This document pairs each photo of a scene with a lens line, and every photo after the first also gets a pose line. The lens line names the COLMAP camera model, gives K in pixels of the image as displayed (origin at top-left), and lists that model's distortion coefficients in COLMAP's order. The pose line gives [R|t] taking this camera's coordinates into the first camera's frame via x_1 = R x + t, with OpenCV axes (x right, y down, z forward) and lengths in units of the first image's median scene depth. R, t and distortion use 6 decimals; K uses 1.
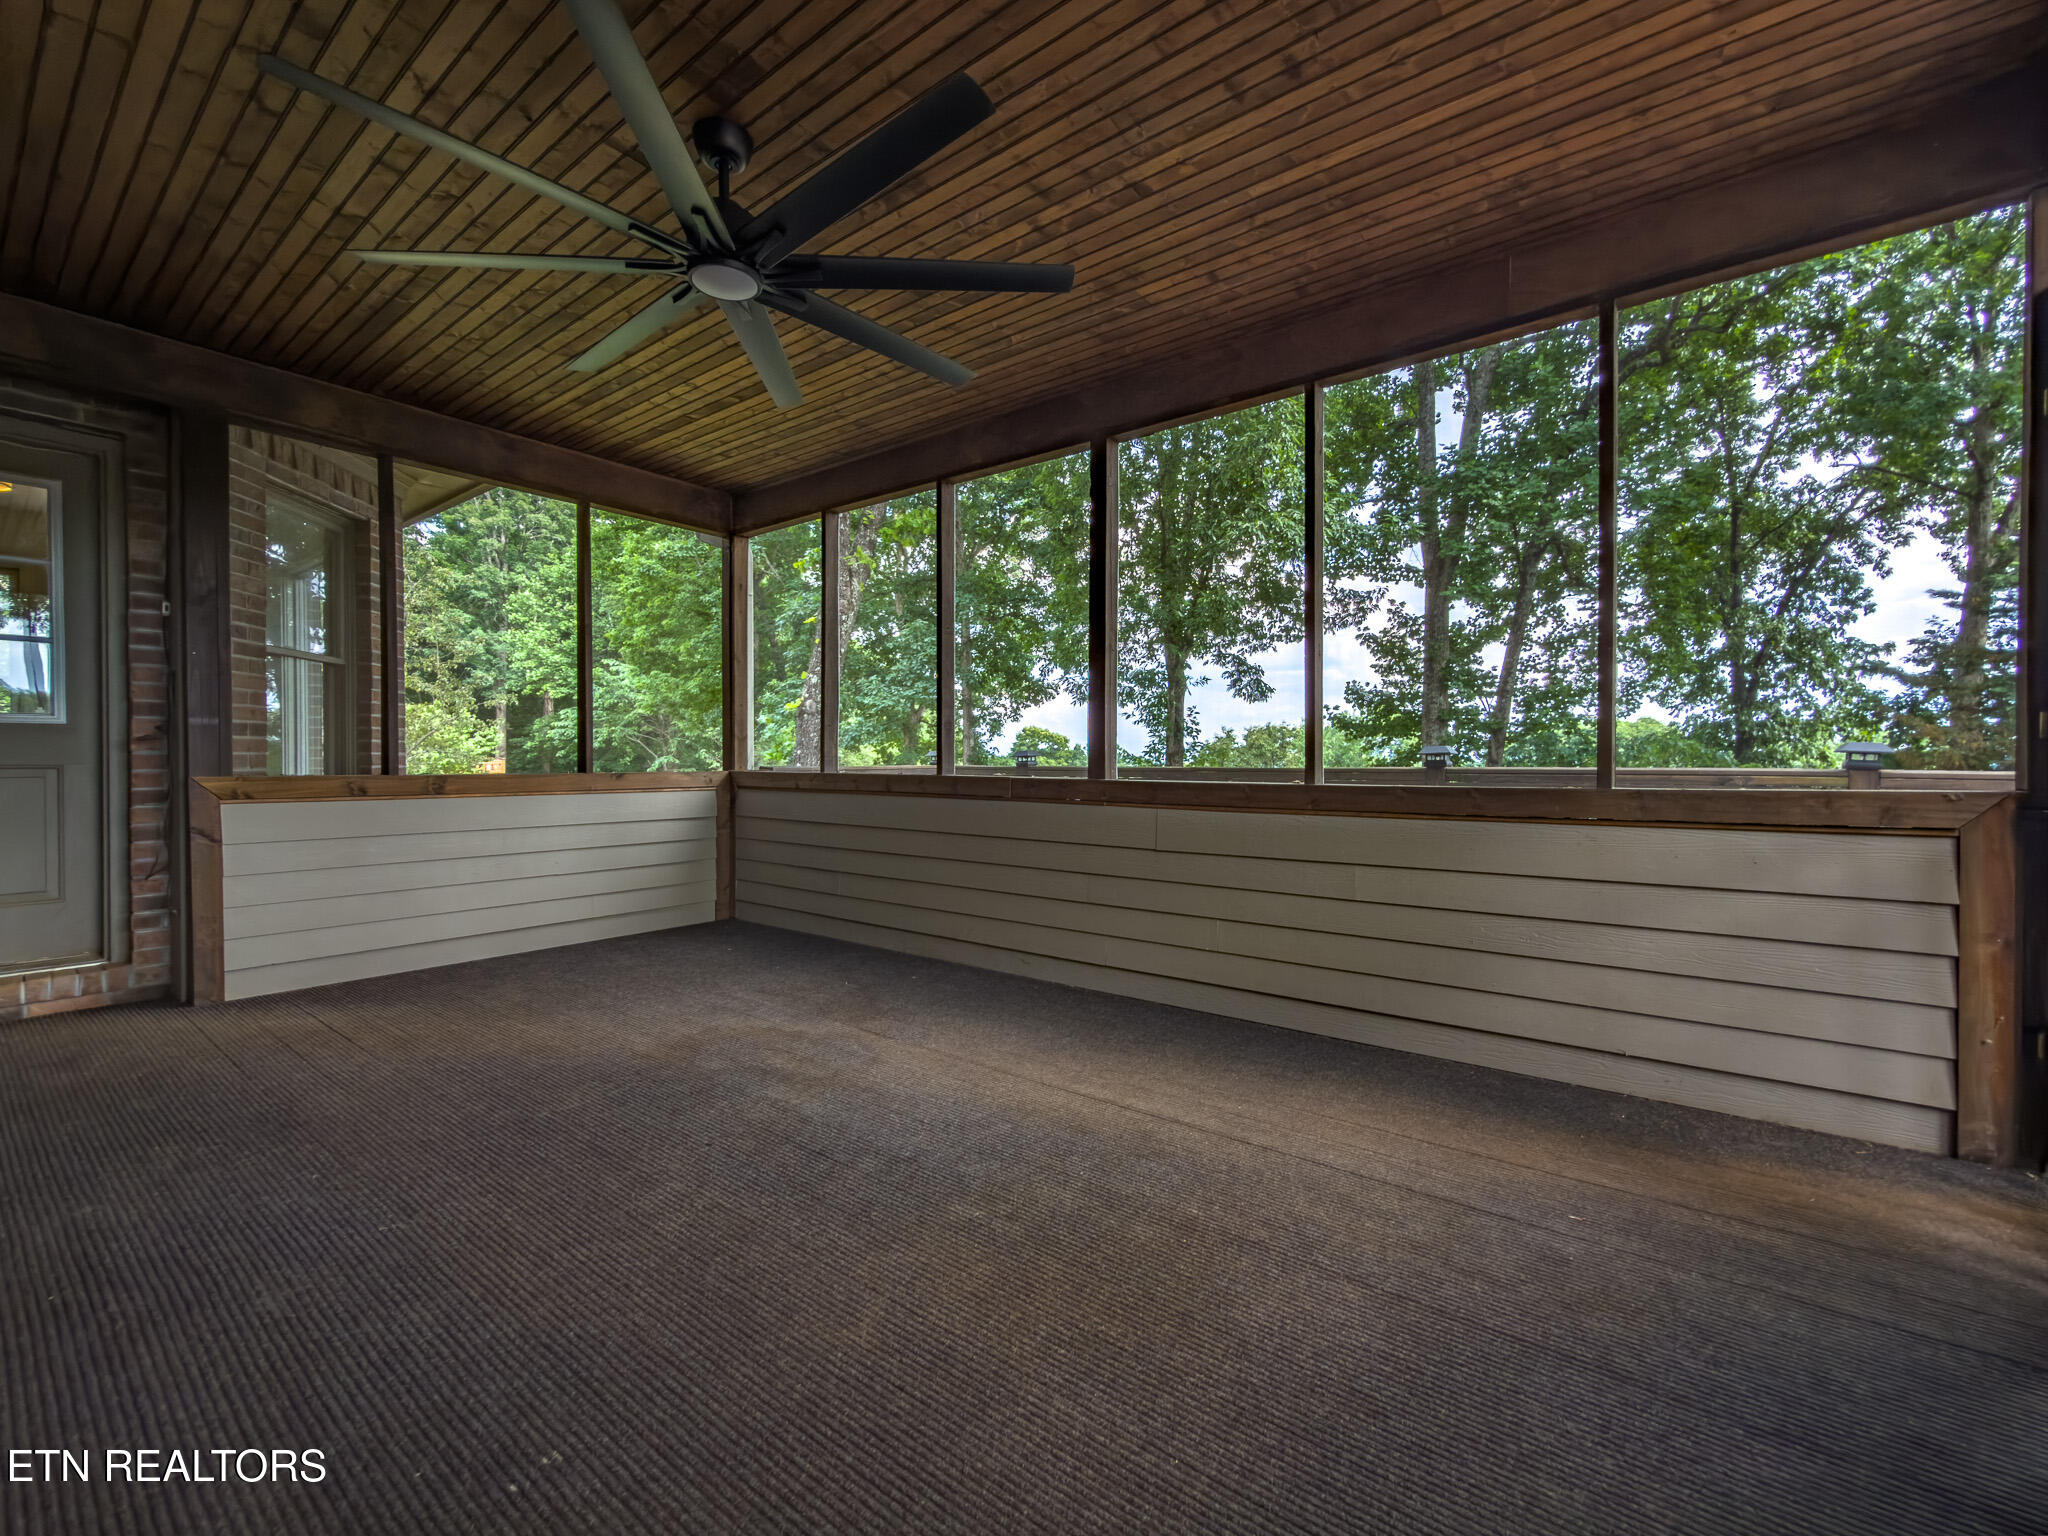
lens RADIAL K [[825.8, 0, 1024.0], [0, 825.8, 768.0], [0, 0, 1]] dist [0.000927, -0.000015]
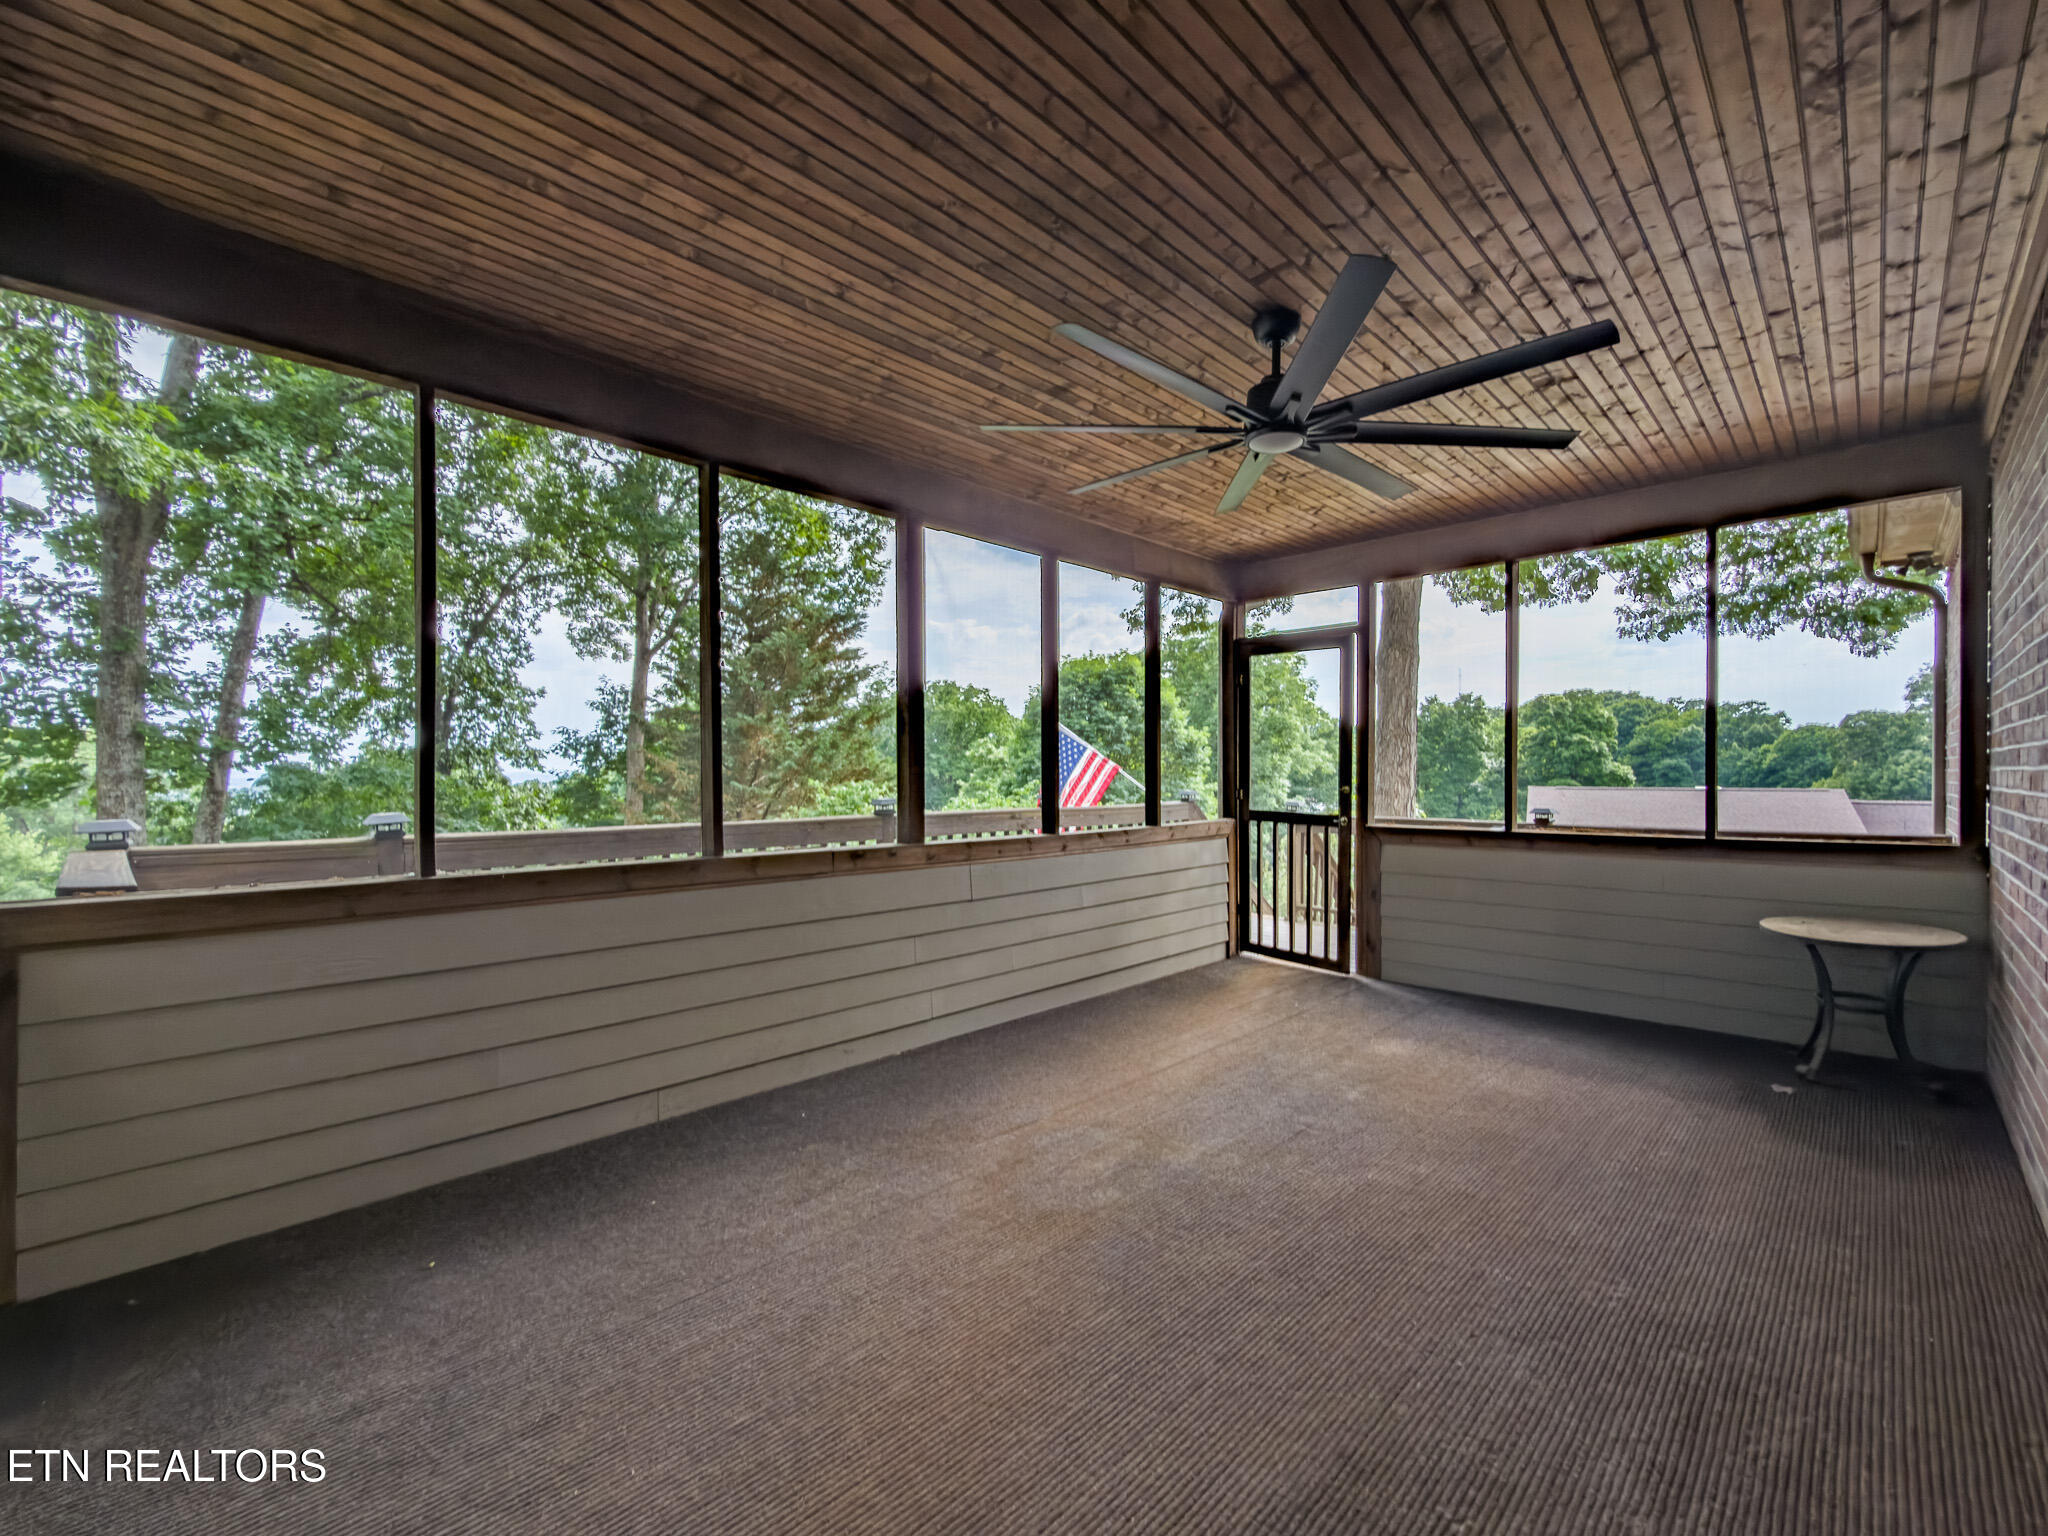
lens RADIAL K [[885.5, 0, 1024.0], [0, 885.5, 768.0], [0, 0, 1]] dist [0.002203, 0.000192]
pose [[0.129752, 0.006204, 0.991527, -1.178202], [0.014973, 0.999854, -0.008216, -0.082519], [-0.991433, 0.015912, 0.129640, 0.845569]]
